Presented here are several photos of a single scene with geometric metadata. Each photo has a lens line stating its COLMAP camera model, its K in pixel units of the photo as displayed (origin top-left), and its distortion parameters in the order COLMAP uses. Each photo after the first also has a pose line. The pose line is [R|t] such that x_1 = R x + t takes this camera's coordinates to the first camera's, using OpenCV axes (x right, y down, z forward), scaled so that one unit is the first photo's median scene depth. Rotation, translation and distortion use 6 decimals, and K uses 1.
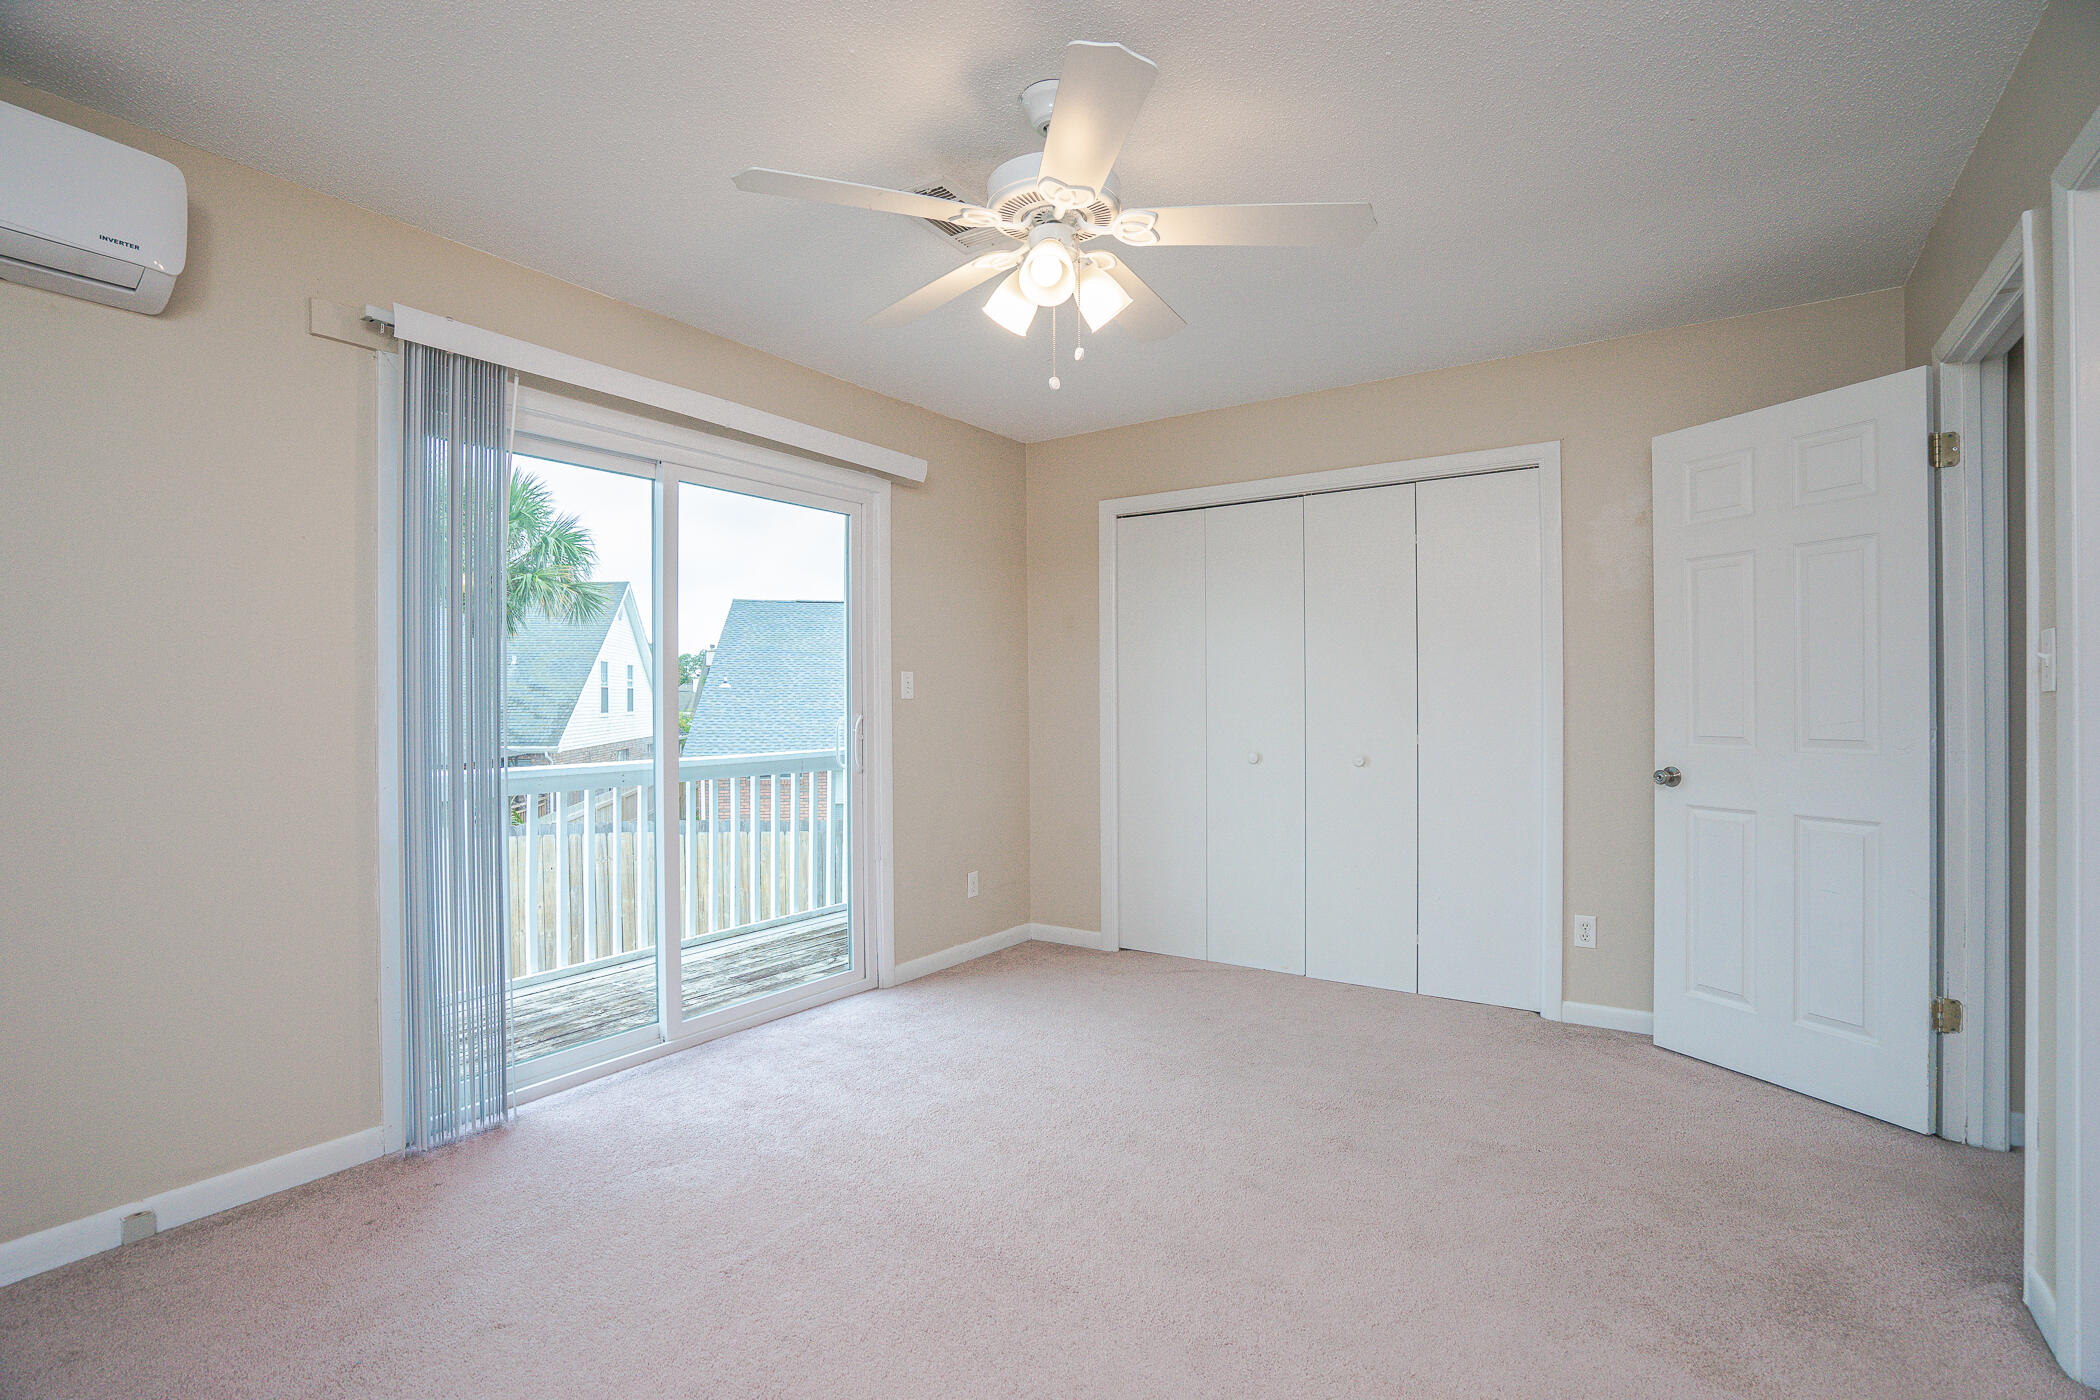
lens RADIAL K [[979.2, 0, 1042.1], [0, 979.2, 715.2], [0, 0, 1]] dist [-0.057361, 0.017092]
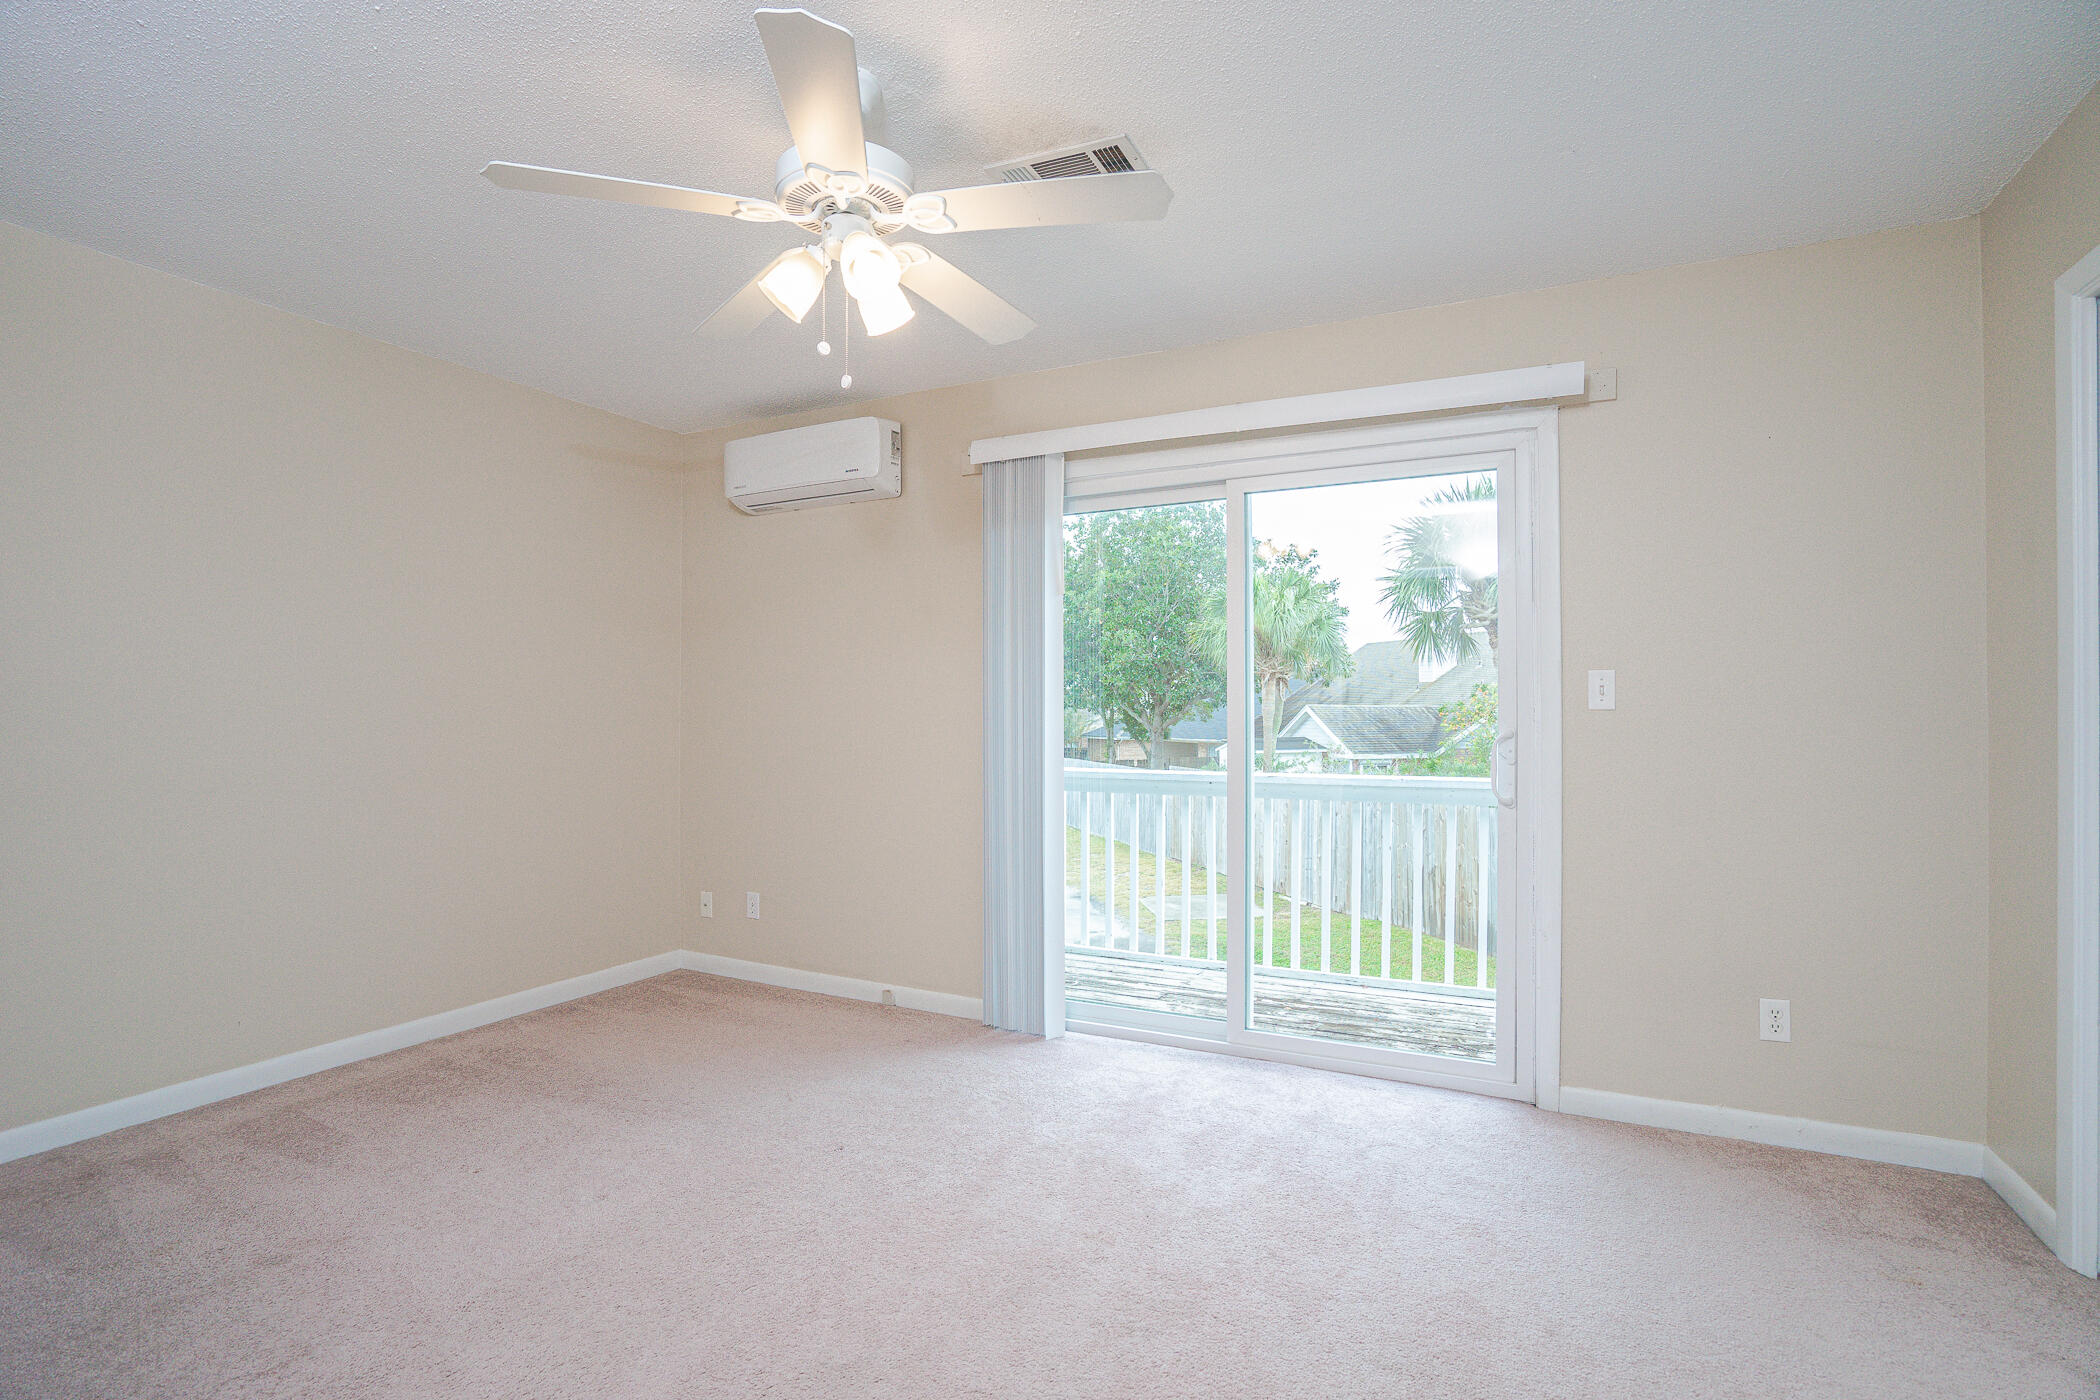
lens RADIAL K [[979.2, 0, 1042.1], [0, 979.2, 715.2], [0, 0, 1]] dist [-0.057361, 0.017092]
pose [[0.138996, 0.005380, -0.990278, 0.485143], [-0.018511, 0.999825, 0.002834, -0.007218], [0.990120, 0.017937, 0.139071, 0.523273]]
